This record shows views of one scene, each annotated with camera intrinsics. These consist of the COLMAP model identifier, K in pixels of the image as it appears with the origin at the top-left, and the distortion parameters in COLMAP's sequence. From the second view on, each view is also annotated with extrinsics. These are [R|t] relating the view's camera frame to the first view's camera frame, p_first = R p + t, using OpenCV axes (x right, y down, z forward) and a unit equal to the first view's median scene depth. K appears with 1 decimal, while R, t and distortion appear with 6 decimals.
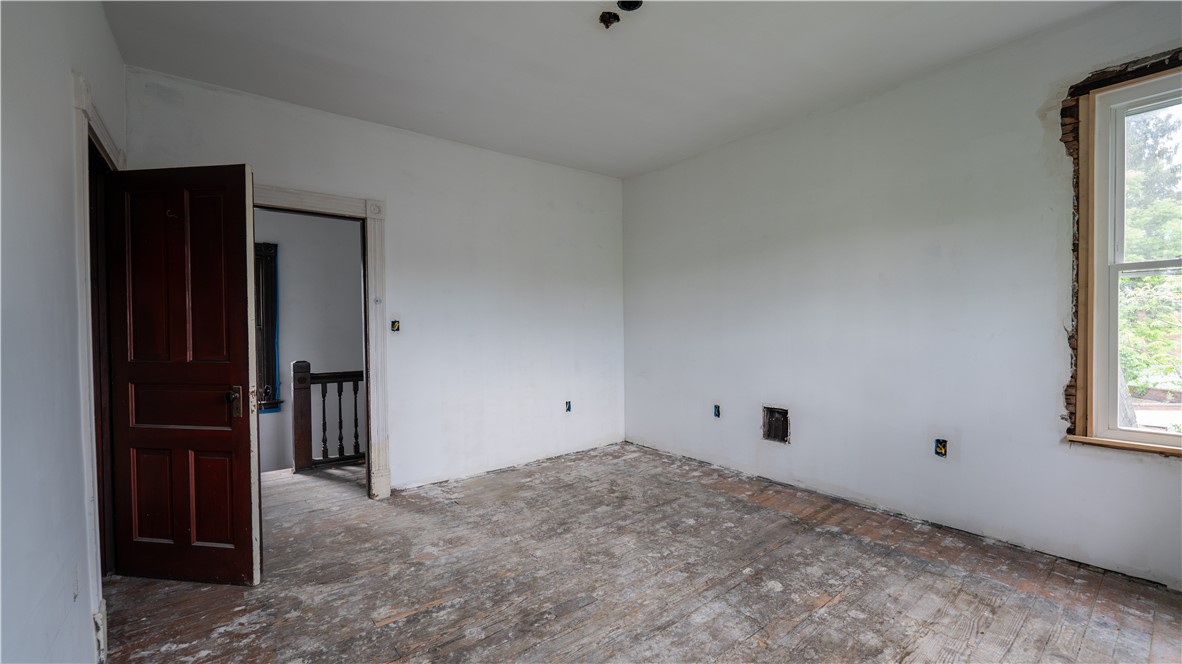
lens RADIAL K [[482.4, 0, 591.8], [0, 482.4, 331.1], [0, 0, 1]] dist [-0.004434, -0.000417]
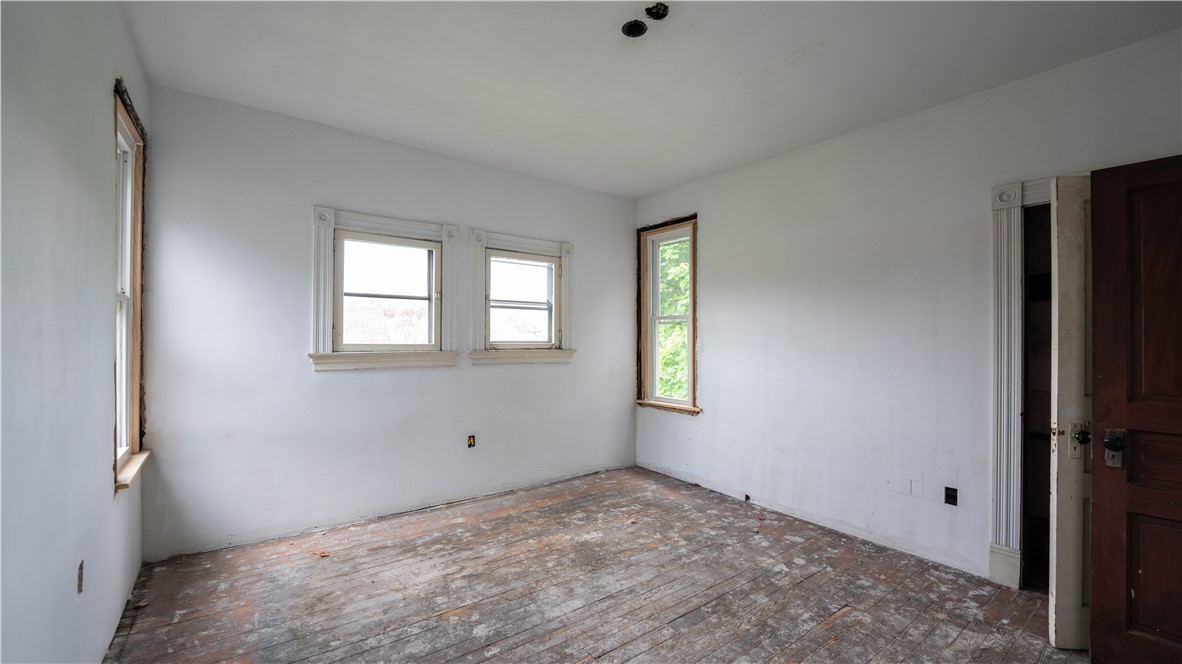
lens RADIAL K [[482.4, 0, 590.1], [0, 482.4, 334.1], [0, 0, 1]] dist [-0.004434, -0.000417]
pose [[-0.999551, 0.001068, 0.029933, 0.148267], [0.001240, 0.999983, 0.005720, -0.062941], [-0.029927, 0.005755, -0.999536, 2.092391]]
